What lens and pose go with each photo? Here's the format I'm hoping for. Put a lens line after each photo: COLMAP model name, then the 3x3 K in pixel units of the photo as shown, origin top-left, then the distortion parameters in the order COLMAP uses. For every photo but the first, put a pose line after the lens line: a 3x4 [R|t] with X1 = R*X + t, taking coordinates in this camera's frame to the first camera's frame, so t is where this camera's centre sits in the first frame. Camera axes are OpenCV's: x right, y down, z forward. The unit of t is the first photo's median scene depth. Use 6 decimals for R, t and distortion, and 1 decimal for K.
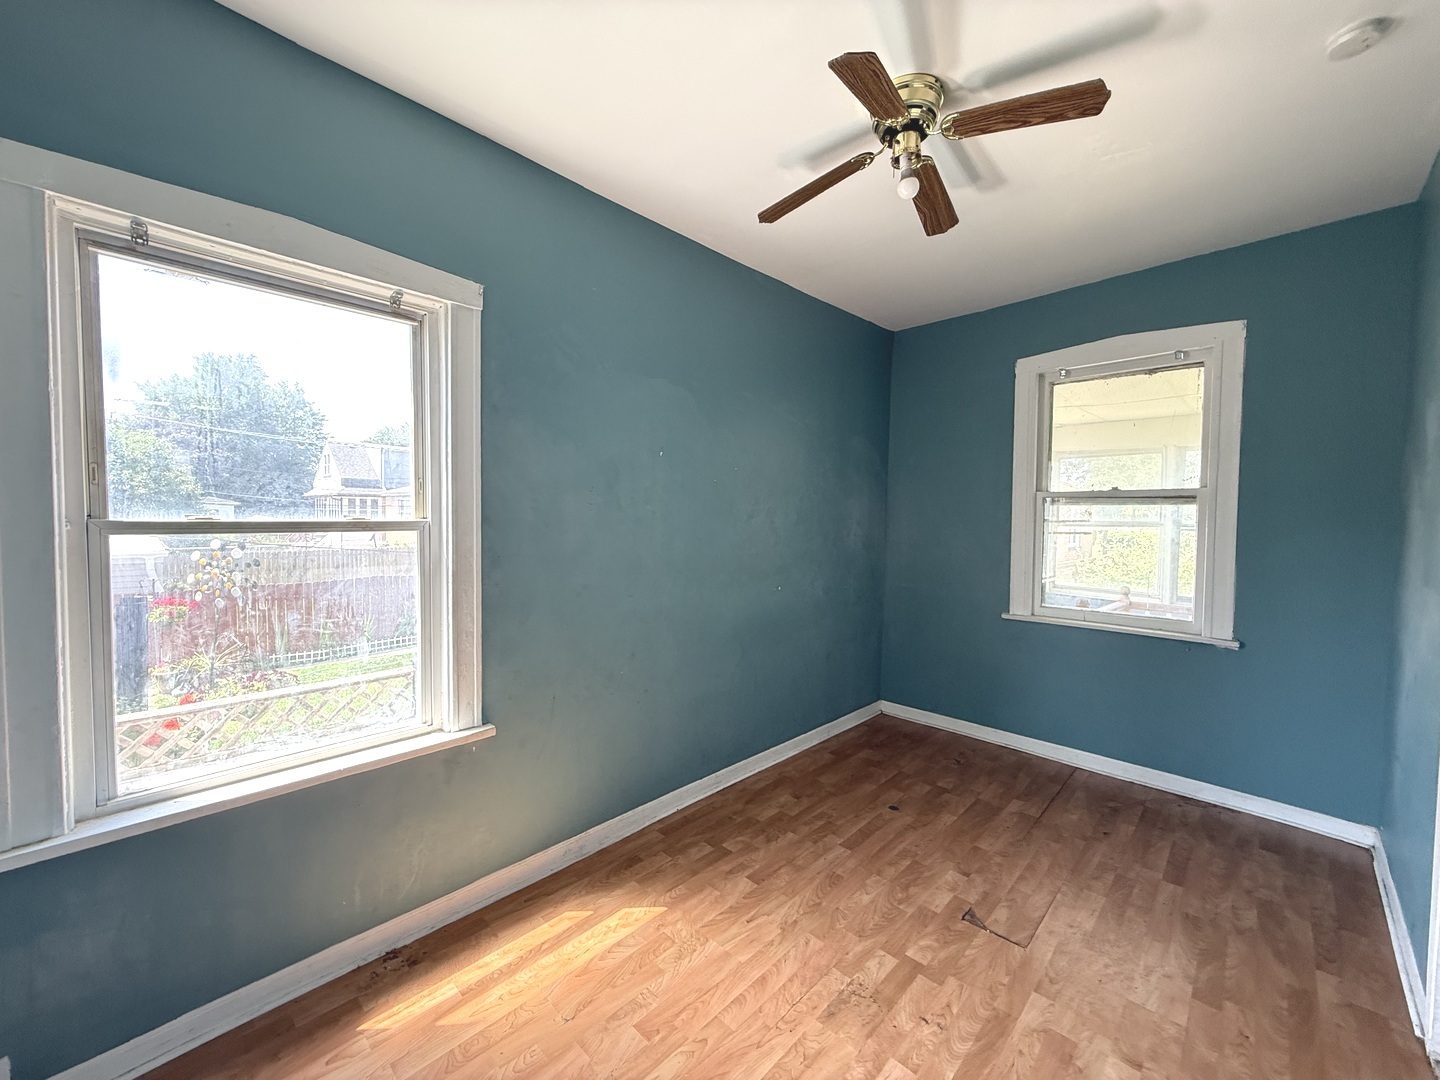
lens RADIAL K [[573.0, 0, 714.8], [0, 573.0, 539.4], [0, 0, 1]] dist [-0.000230, -0.000424]
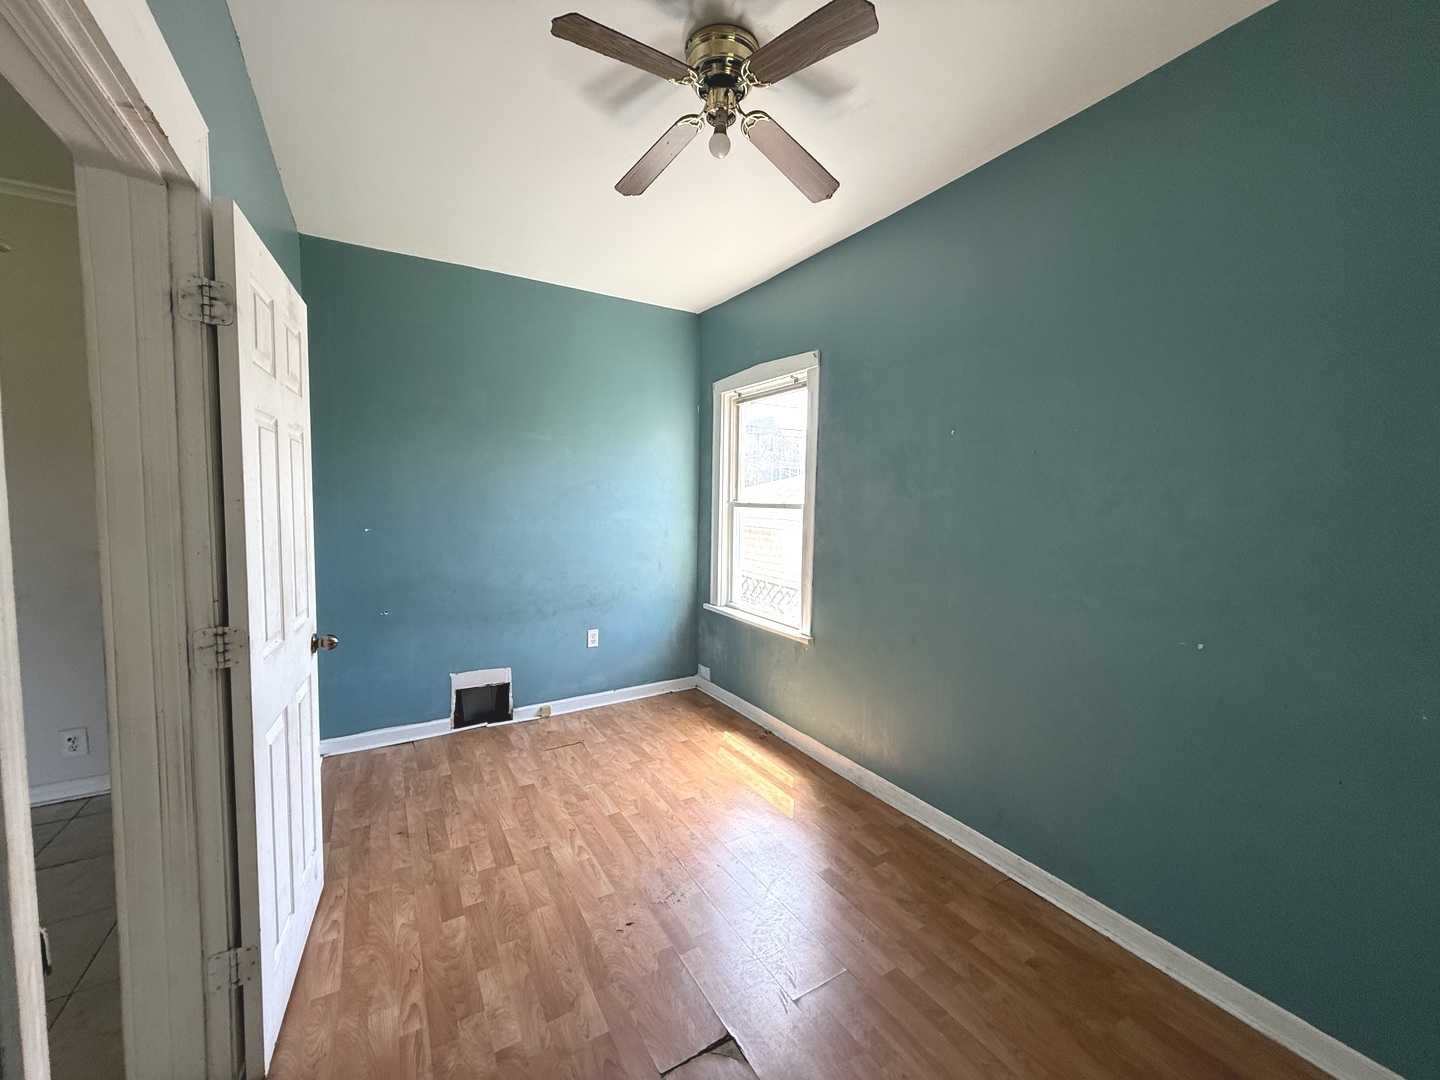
lens RADIAL K [[573.0, 0, 714.8], [0, 573.0, 539.4], [0, 0, 1]] dist [-0.000230, -0.000424]
pose [[-0.269692, 0.050599, -0.961616, 1.151251], [-0.061335, 0.995688, 0.069594, -0.027674], [0.960991, 0.077750, -0.265426, 1.161144]]
